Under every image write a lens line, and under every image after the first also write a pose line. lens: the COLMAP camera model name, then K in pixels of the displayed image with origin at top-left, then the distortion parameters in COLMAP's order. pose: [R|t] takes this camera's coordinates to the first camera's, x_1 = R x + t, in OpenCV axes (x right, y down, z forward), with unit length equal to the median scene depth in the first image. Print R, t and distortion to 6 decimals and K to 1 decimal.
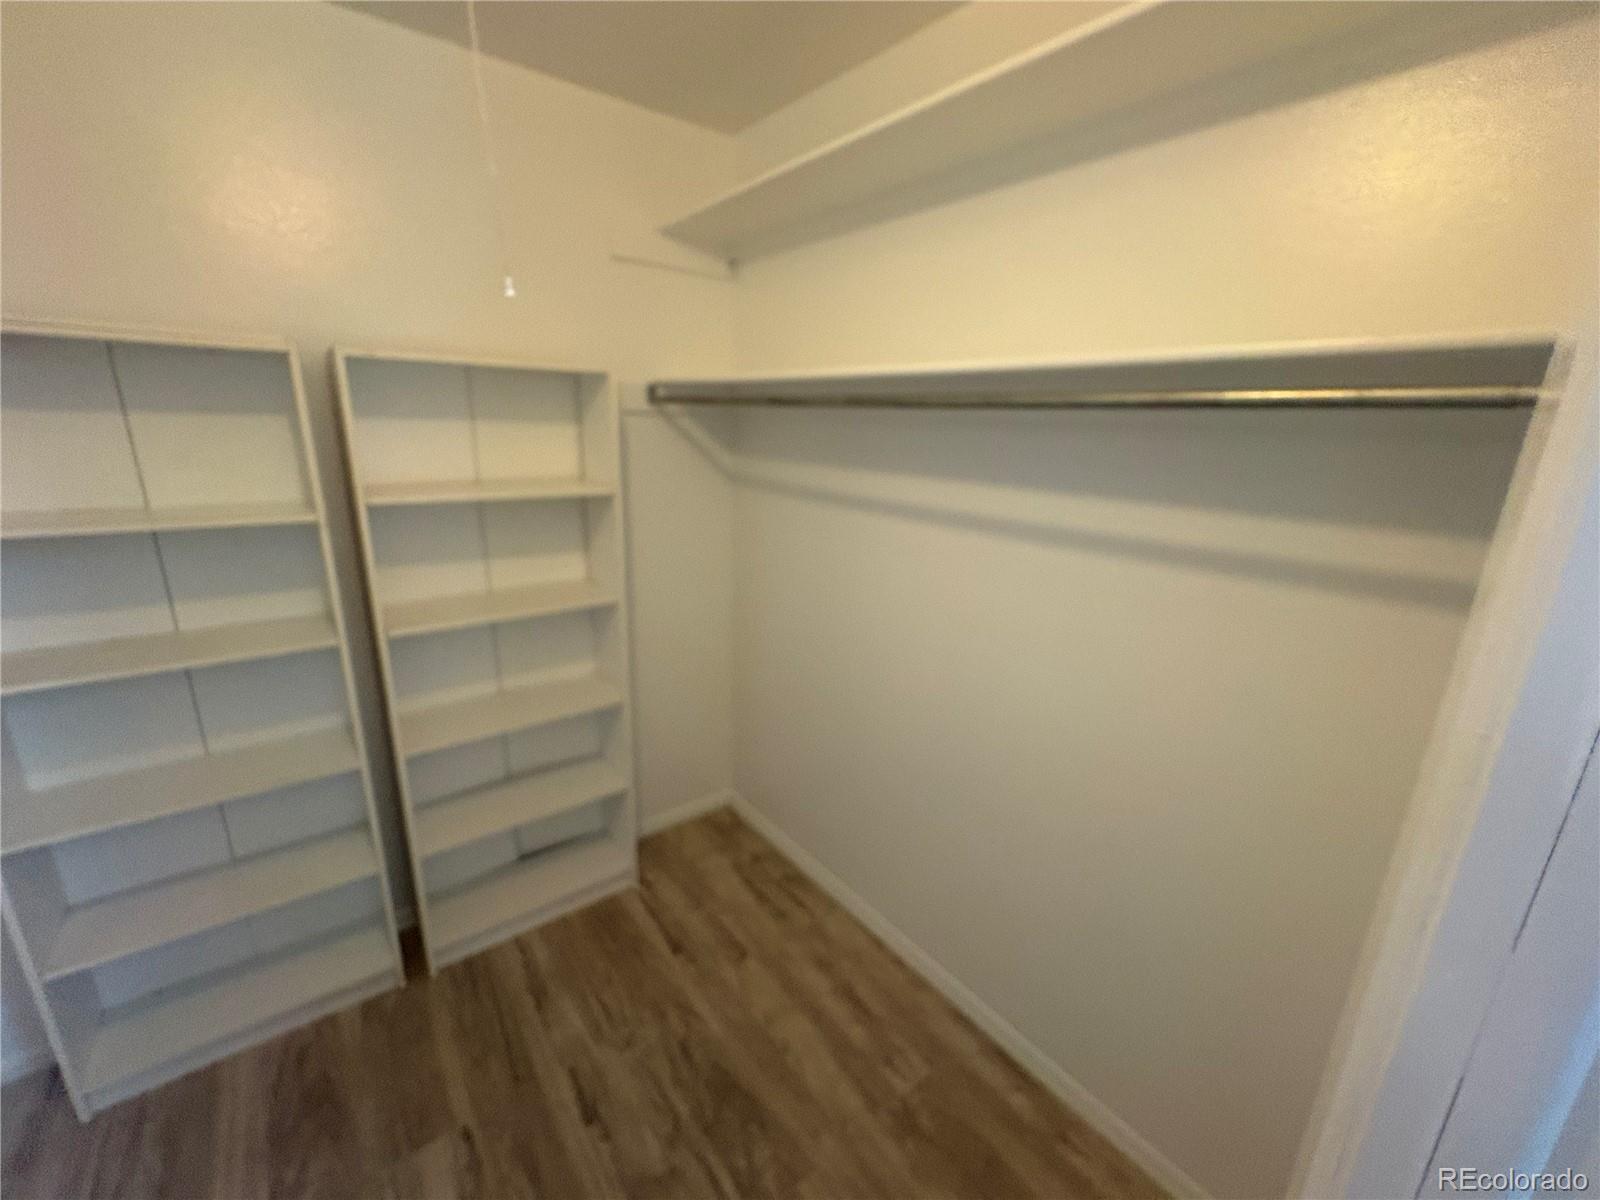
lens RADIAL K [[643.2, 0, 793.5], [0, 643.2, 598.6], [0, 0, 1]] dist [0.003176, 0.000593]
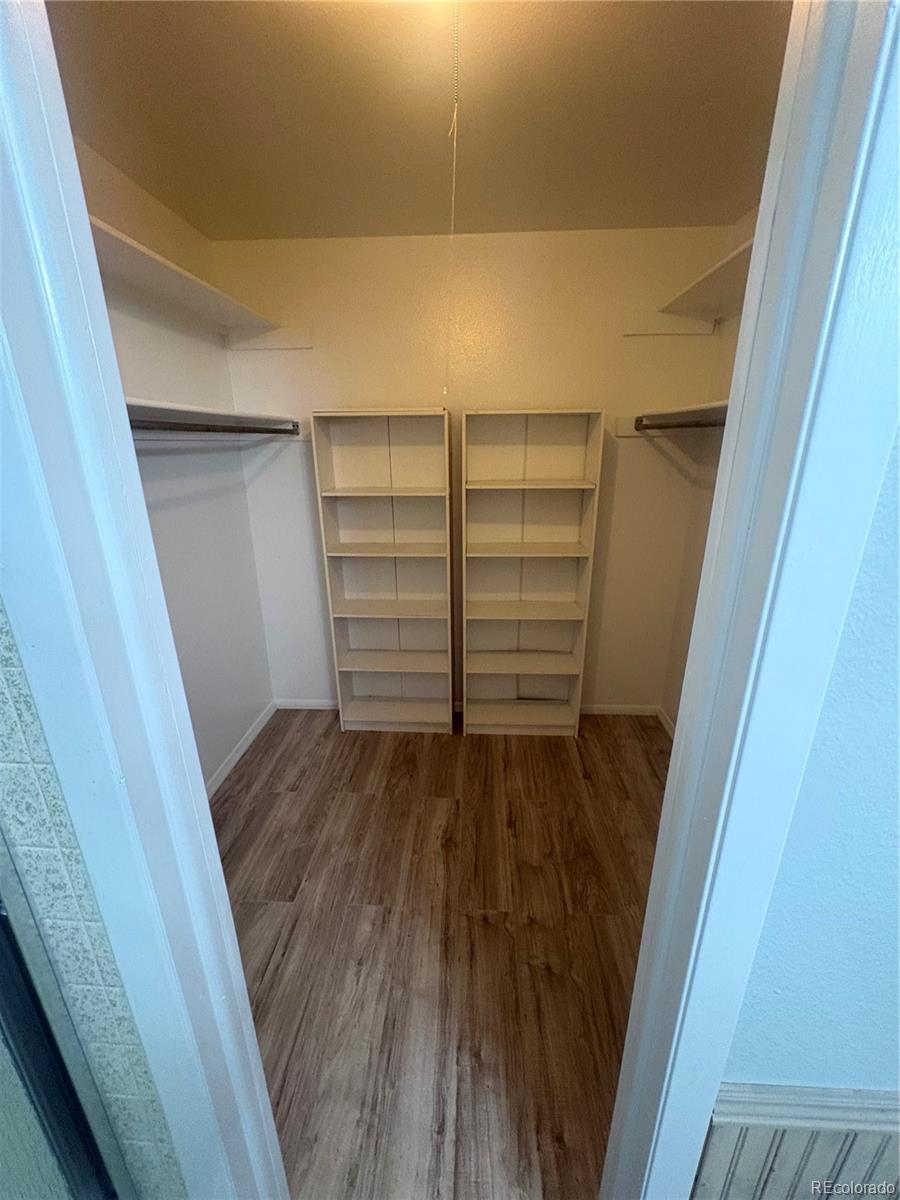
lens RADIAL K [[482.4, 0, 457.9], [0, 482.4, 596.4], [0, 0, 1]] dist [0.003176, 0.000593]
pose [[0.769277, 0.172808, -0.615102, 0.259332], [-0.142992, 0.984874, 0.097860, 0.034166], [0.622709, 0.012673, 0.782351, -0.161837]]
